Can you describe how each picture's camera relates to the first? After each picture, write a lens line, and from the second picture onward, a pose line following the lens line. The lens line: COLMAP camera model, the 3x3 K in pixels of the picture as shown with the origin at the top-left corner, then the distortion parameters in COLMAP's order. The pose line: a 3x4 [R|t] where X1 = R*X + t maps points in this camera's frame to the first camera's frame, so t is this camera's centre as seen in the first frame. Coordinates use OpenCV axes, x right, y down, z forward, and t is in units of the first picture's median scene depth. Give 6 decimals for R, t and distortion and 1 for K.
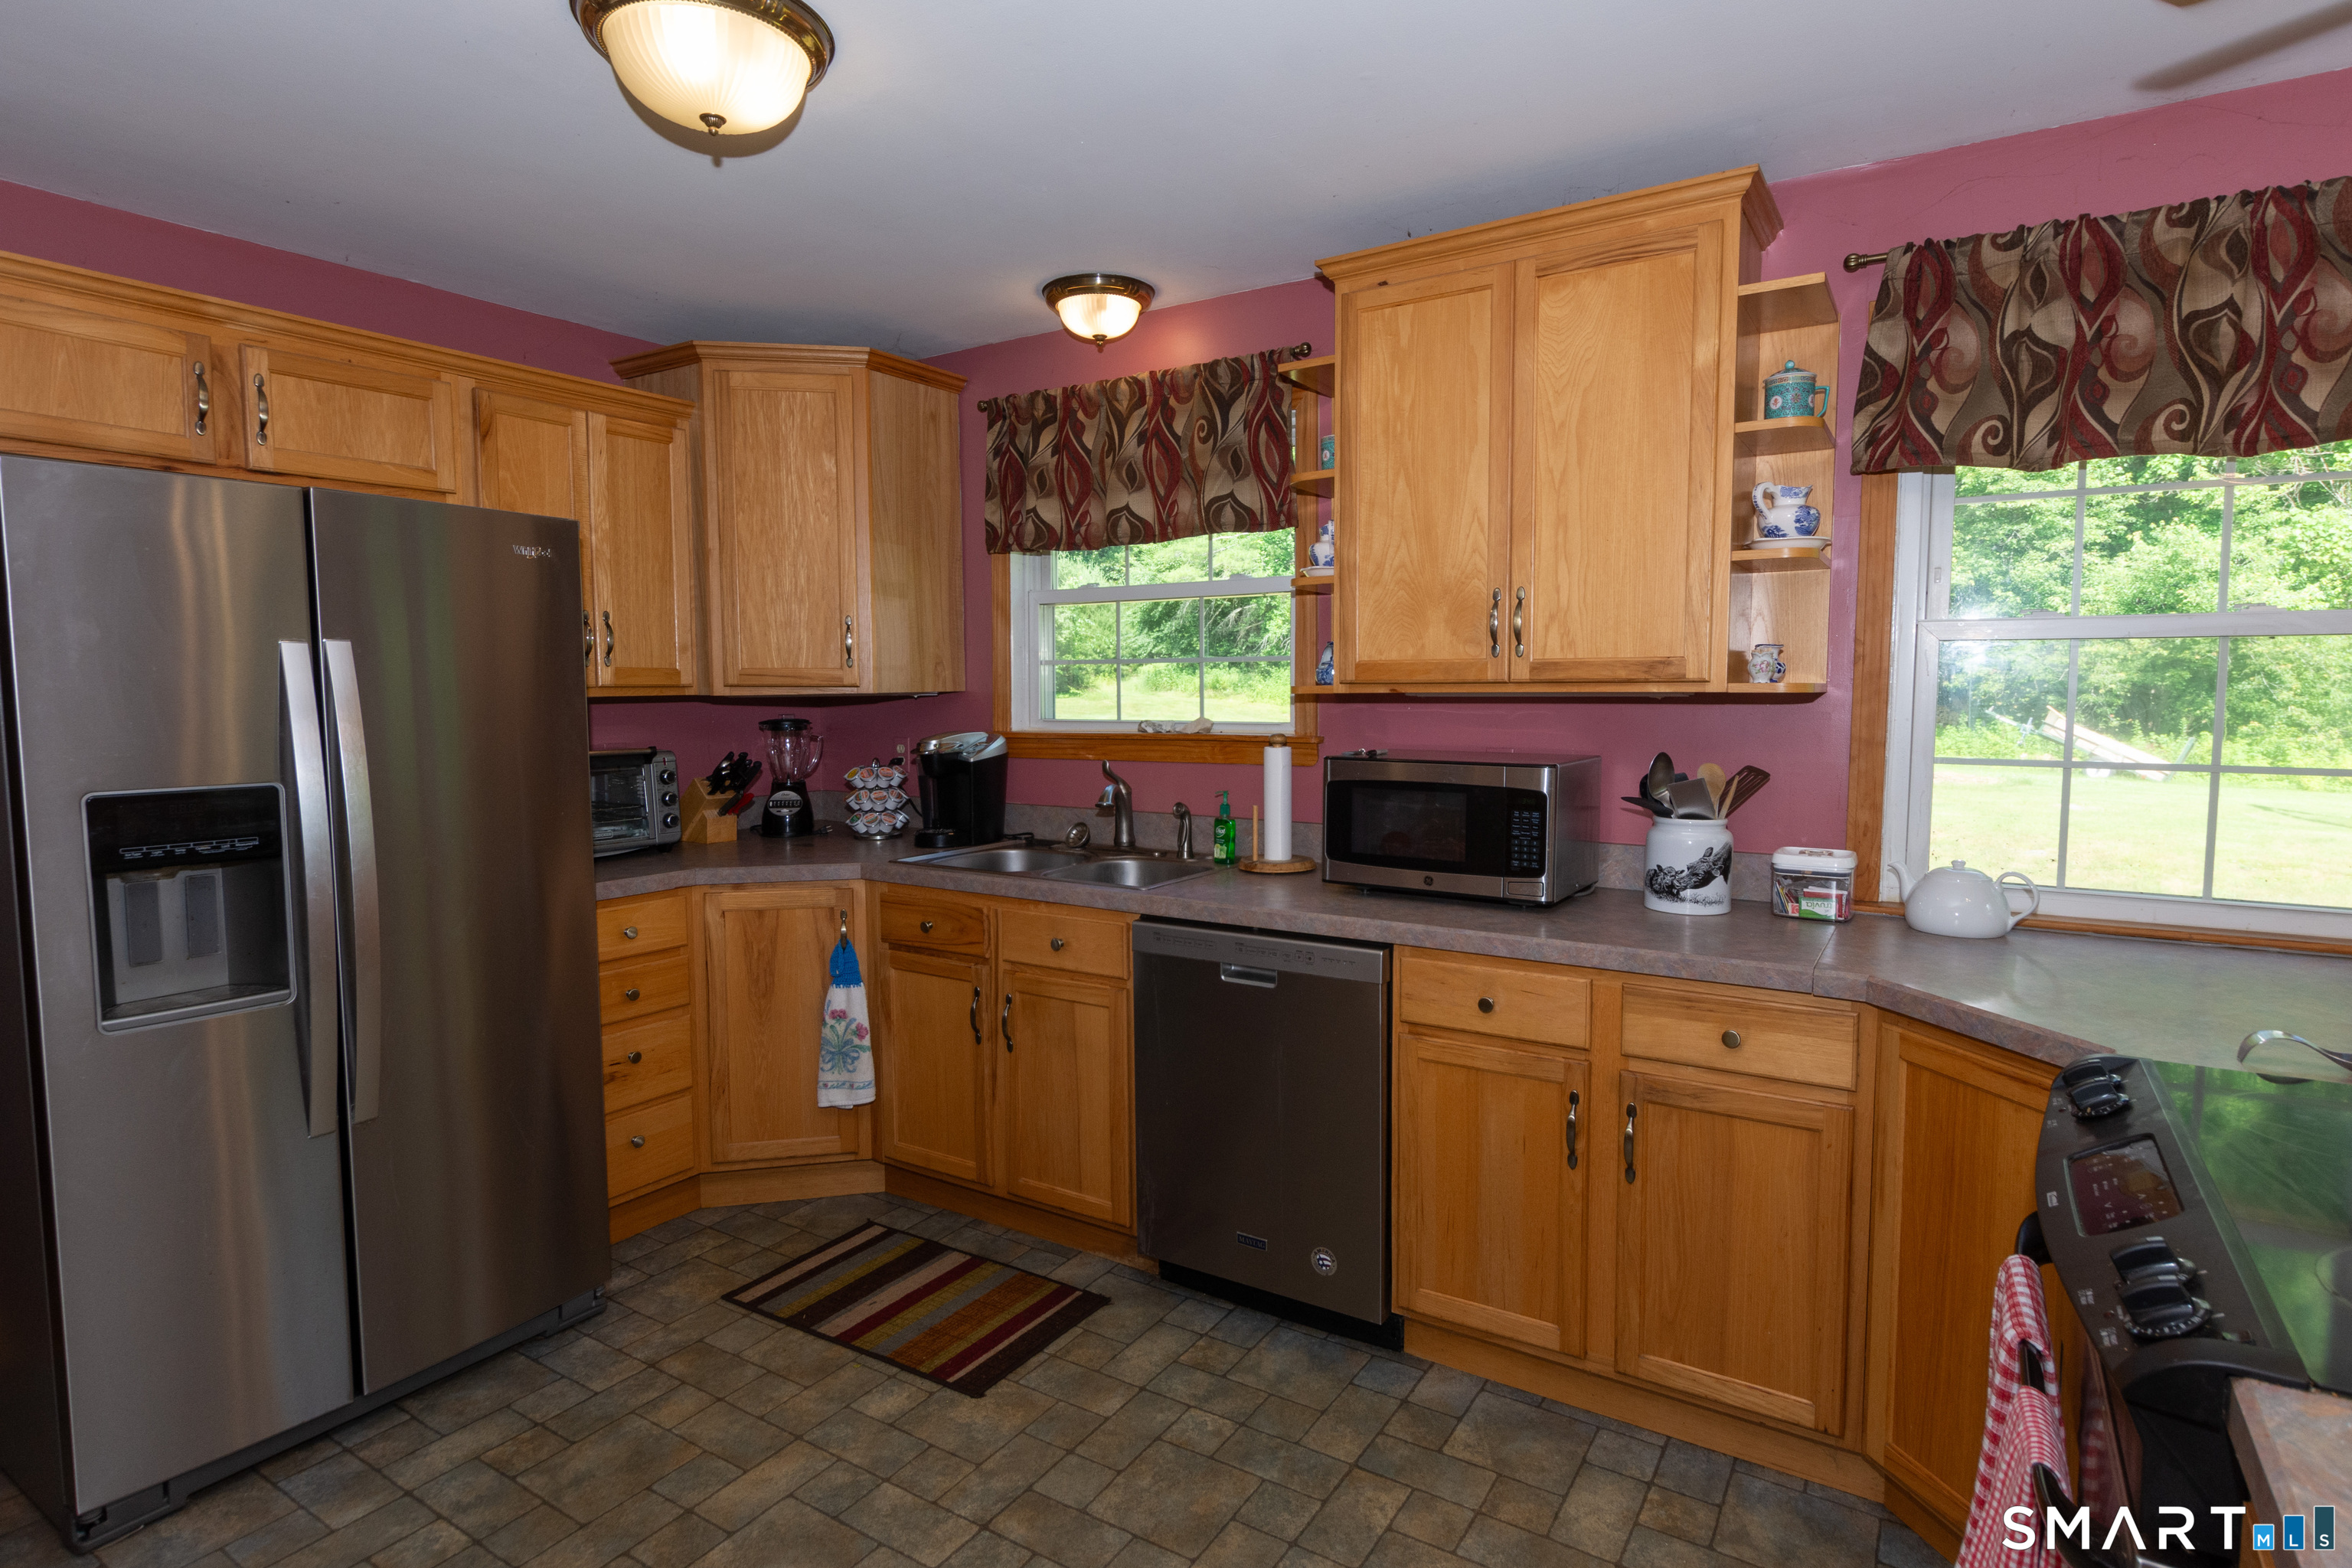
lens RADIAL K [[1210.1, 0, 1198.1], [0, 1210.1, 776.0], [0, 0, 1]] dist [0.000217, 0.001273]
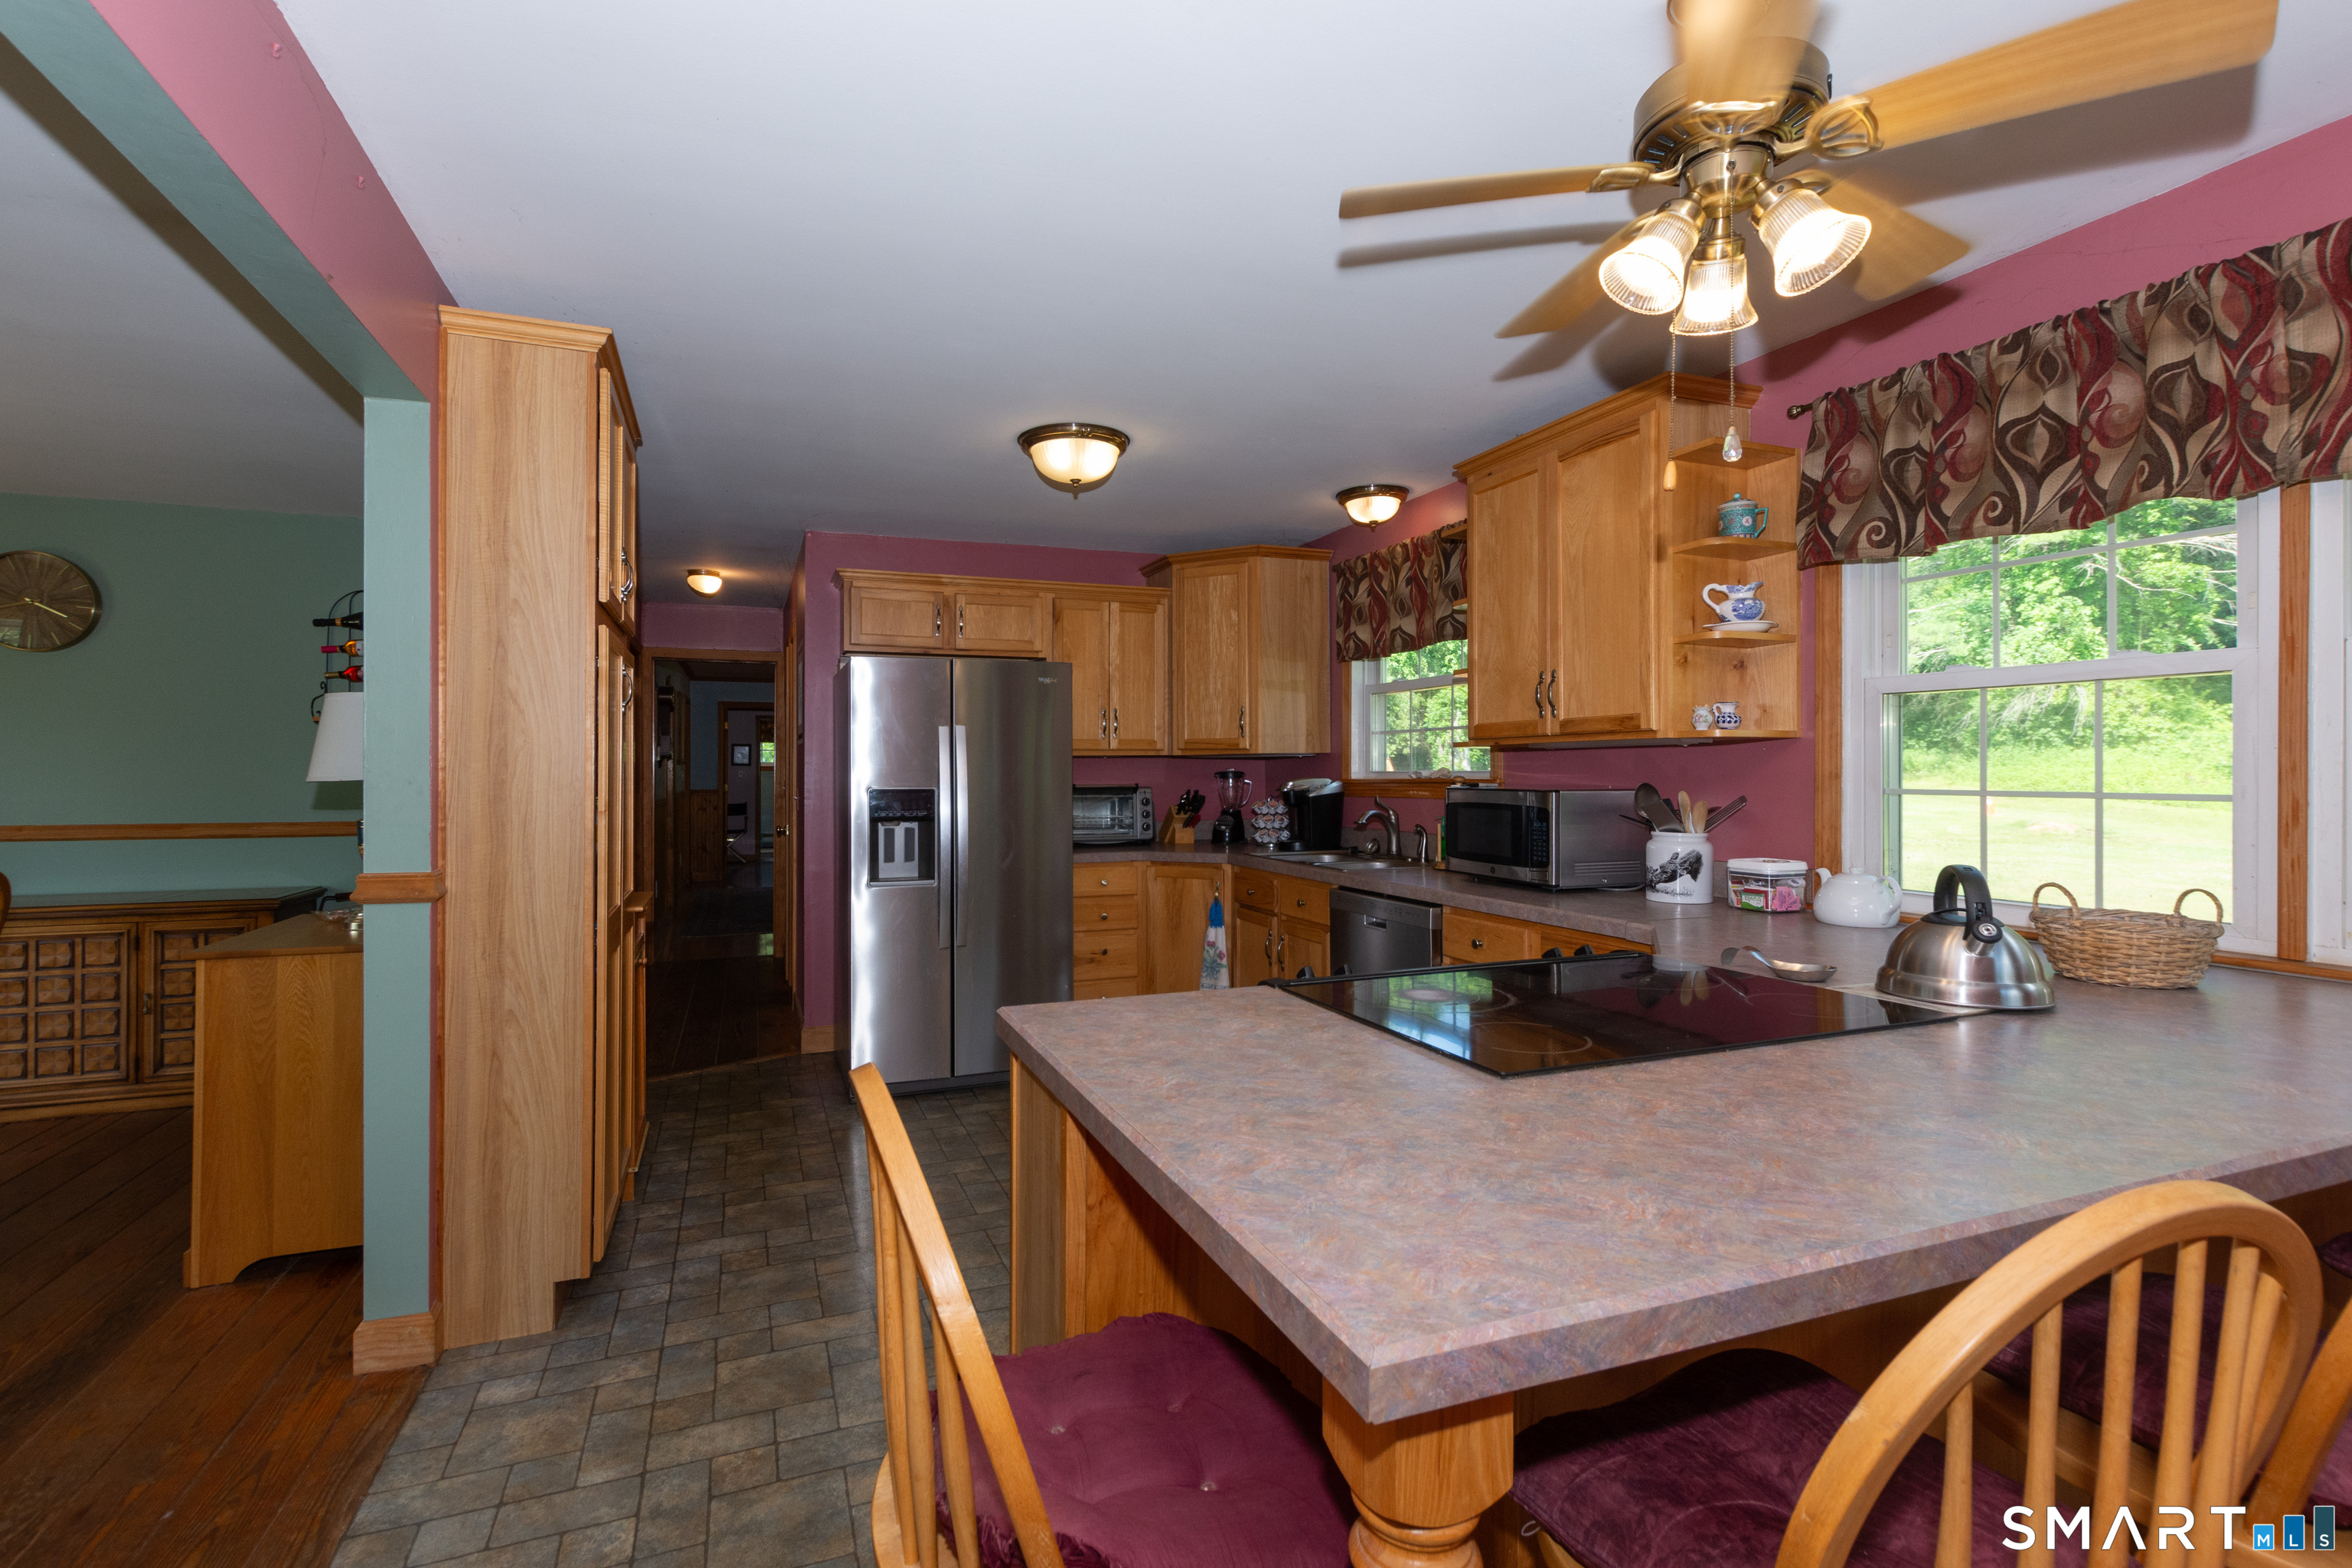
lens RADIAL K [[1062.9, 0, 1130.4], [0, 1062.9, 765.6], [0, 0, 1]] dist [0.004817, -0.000709]
pose [[0.792051, -0.001586, -0.610453, 0.599458], [-0.046632, 0.996918, -0.063094, 0.058744], [0.608672, 0.078441, 0.789535, -0.287081]]
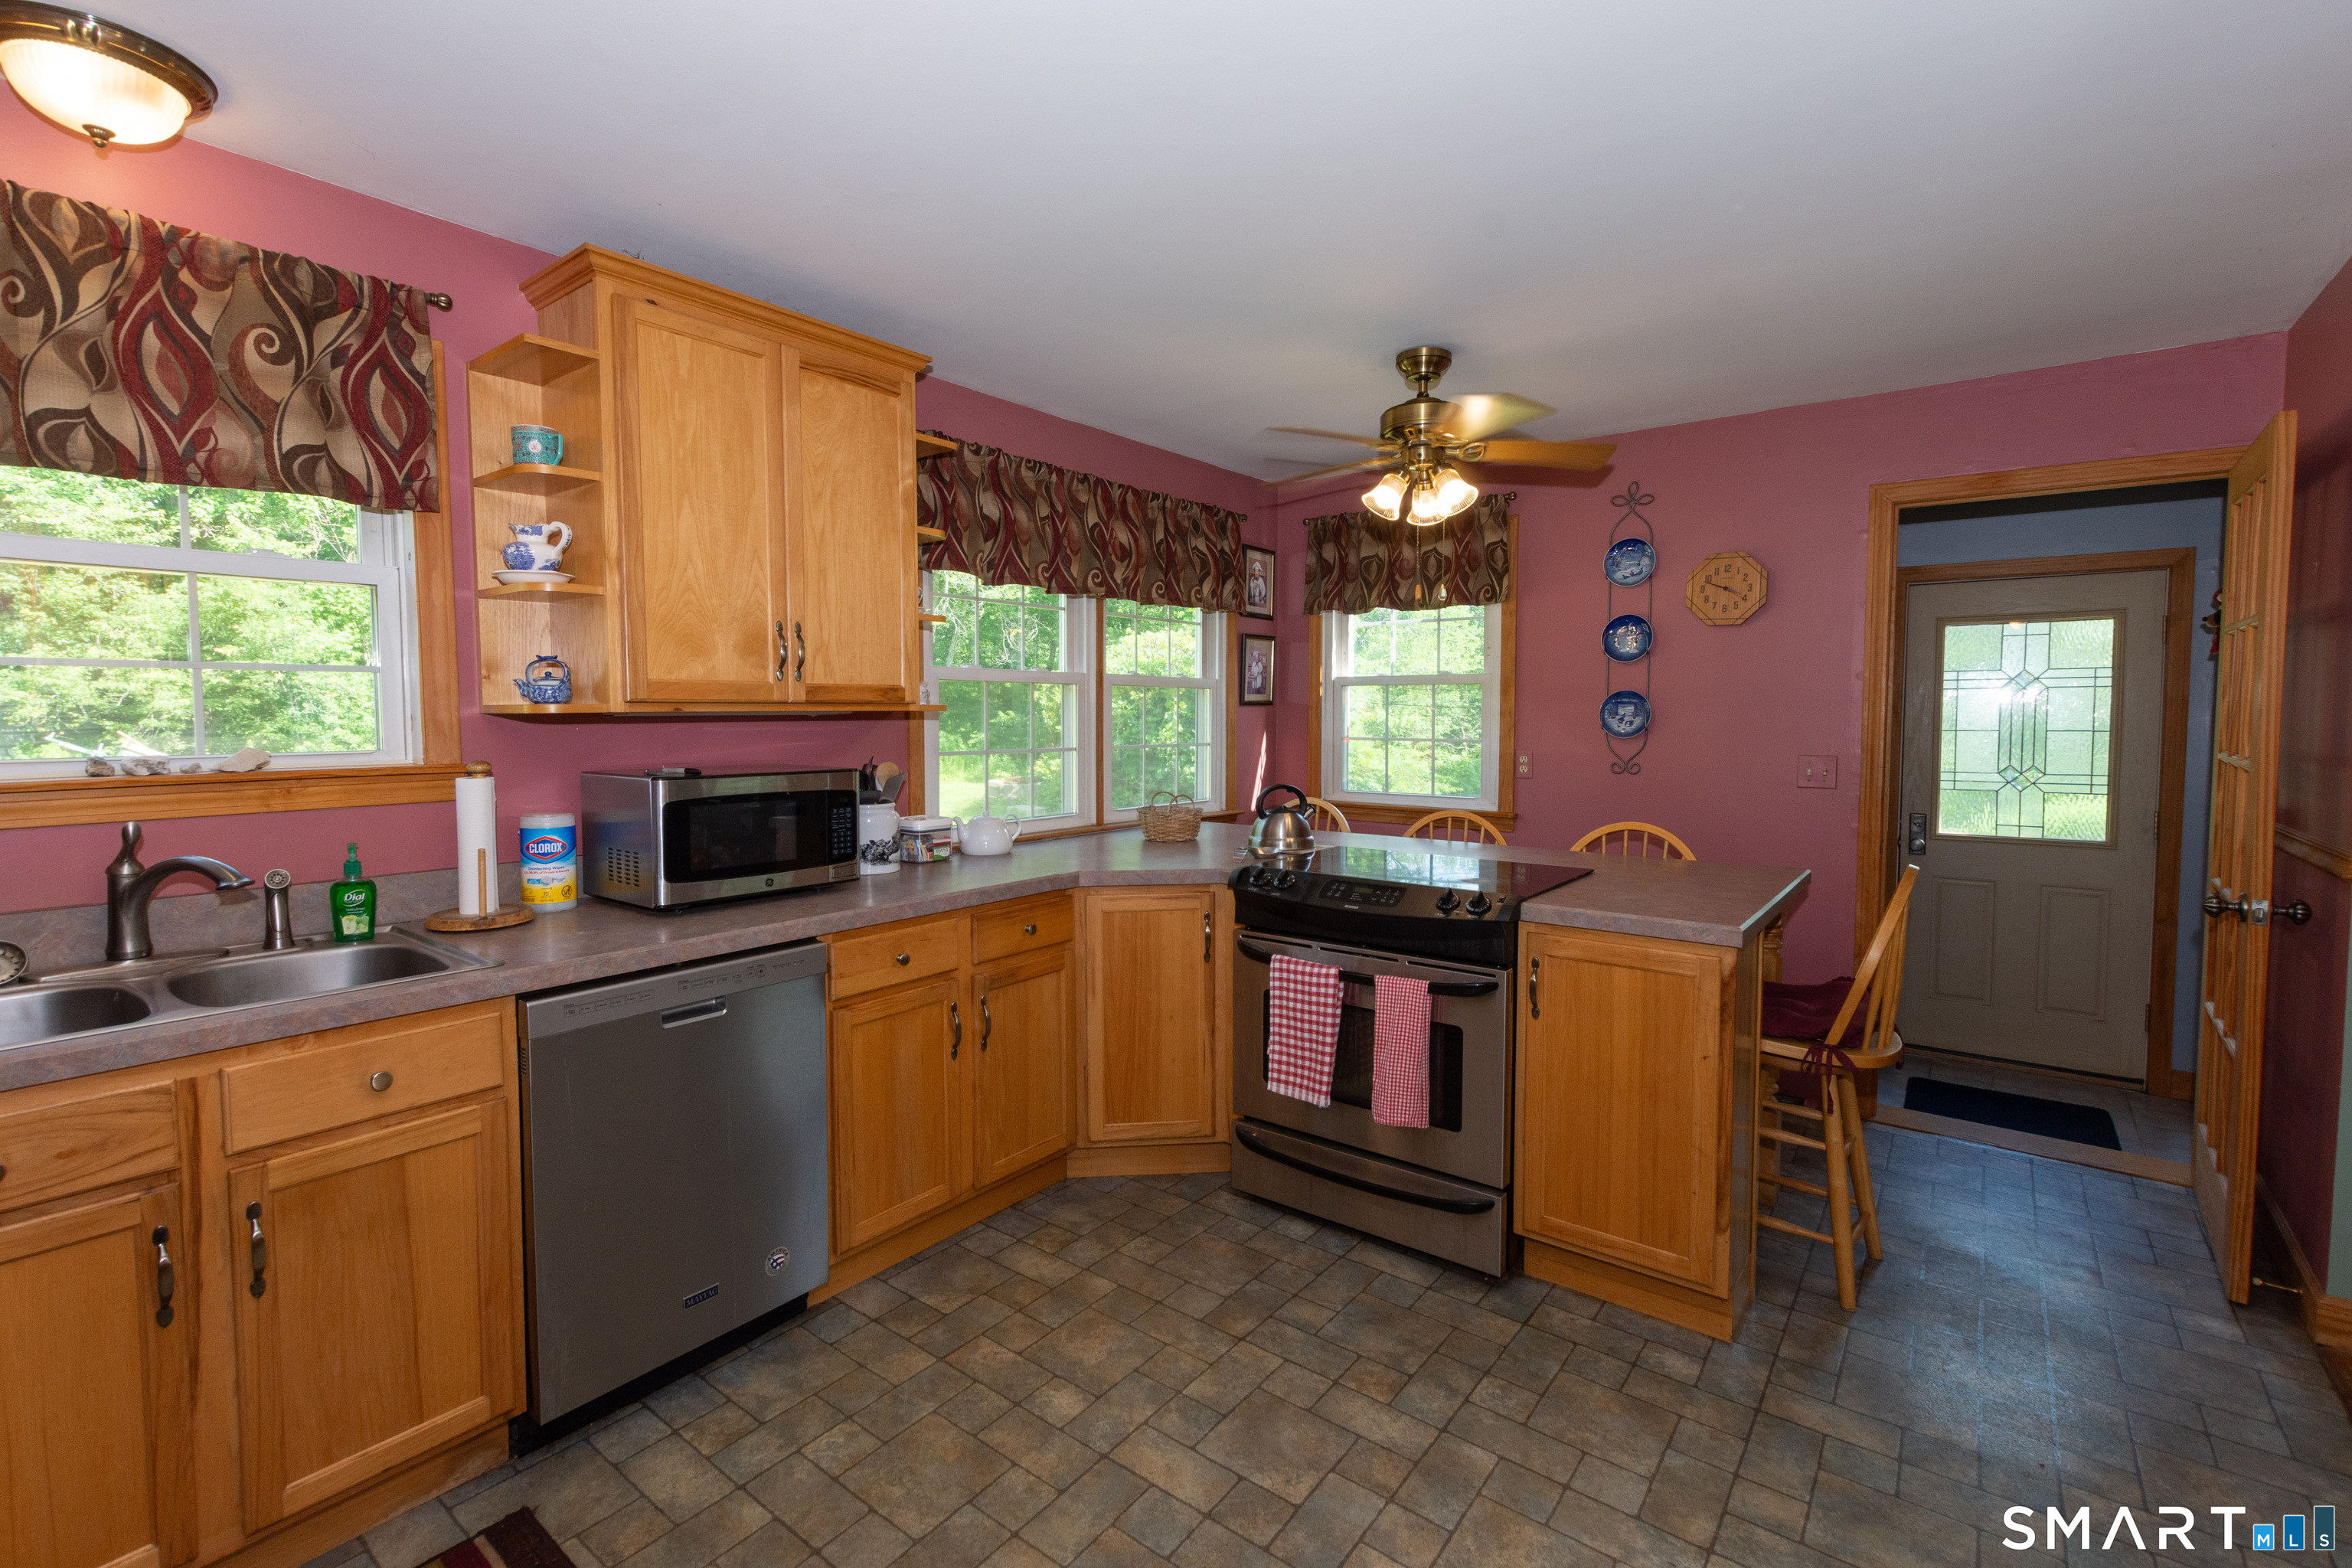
lens RADIAL K [[1062.9, 0, 1155.5], [0, 1062.9, 767.4], [0, 0, 1]] dist [0.004817, -0.000709]
pose [[0.095813, -0.050714, 0.994107, -0.692747], [0.073051, 0.996366, 0.043788, -0.032472], [-0.992715, 0.068425, 0.099170, 0.520428]]
